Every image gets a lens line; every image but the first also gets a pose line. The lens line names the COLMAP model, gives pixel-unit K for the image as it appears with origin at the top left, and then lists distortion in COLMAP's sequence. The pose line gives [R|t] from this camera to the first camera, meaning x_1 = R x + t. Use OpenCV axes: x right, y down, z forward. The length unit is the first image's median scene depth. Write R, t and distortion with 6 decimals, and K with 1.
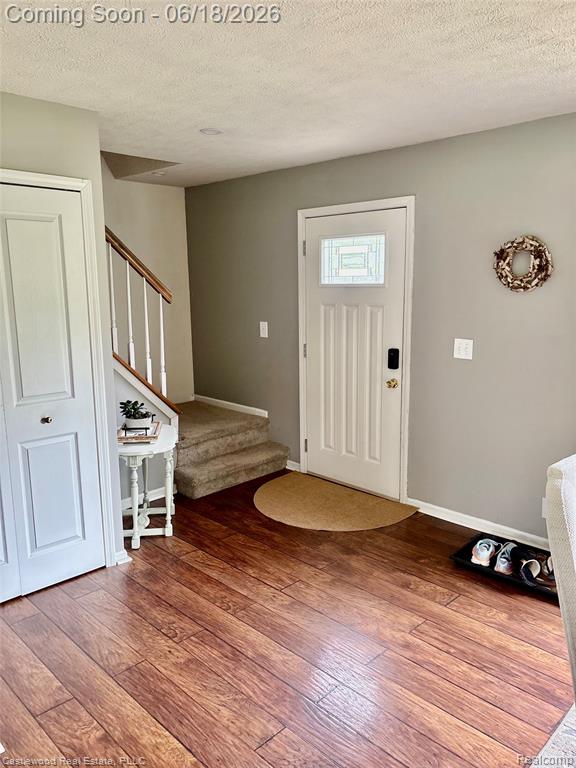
lens RADIAL K [[579.5, 0, 287.7], [0, 579.5, 389.2], [0, 0, 1]] dist [0.049807, -0.038183]
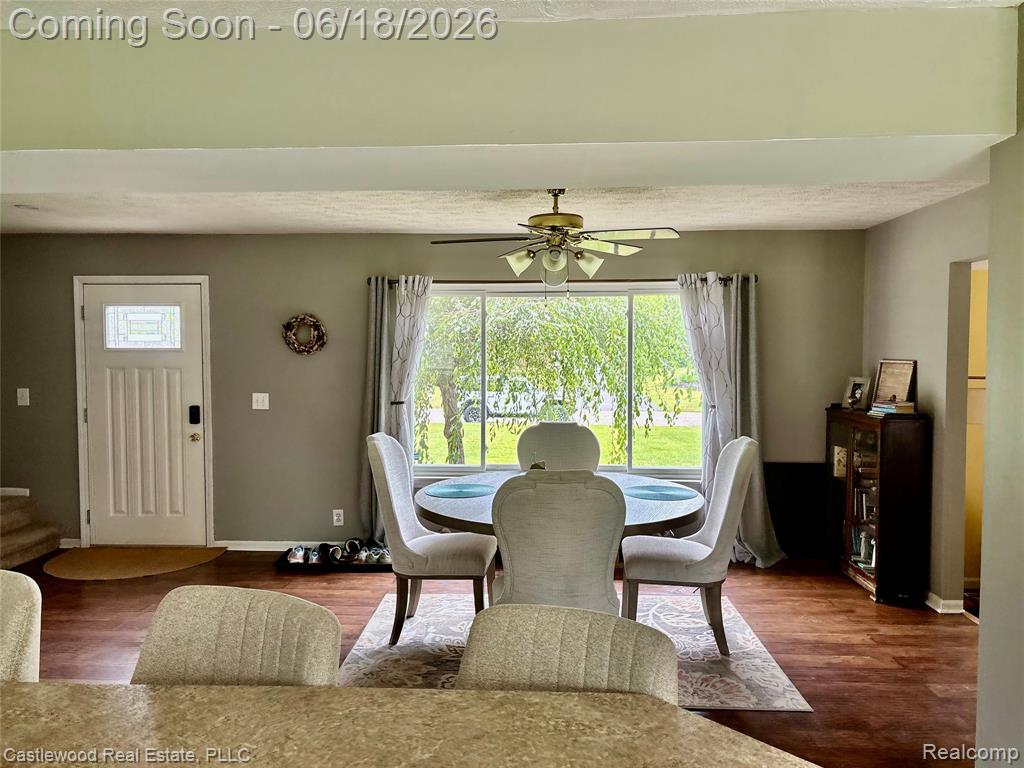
lens RADIAL K [[772.7, 0, 513.2], [0, 772.7, 385.1], [0, 0, 1]] dist [0.049807, -0.038183]
pose [[0.732411, -0.022224, 0.680500, -0.372854], [0.121328, 0.987730, -0.098326, 0.108681], [-0.669965, 0.154579, 0.726121, -0.482992]]
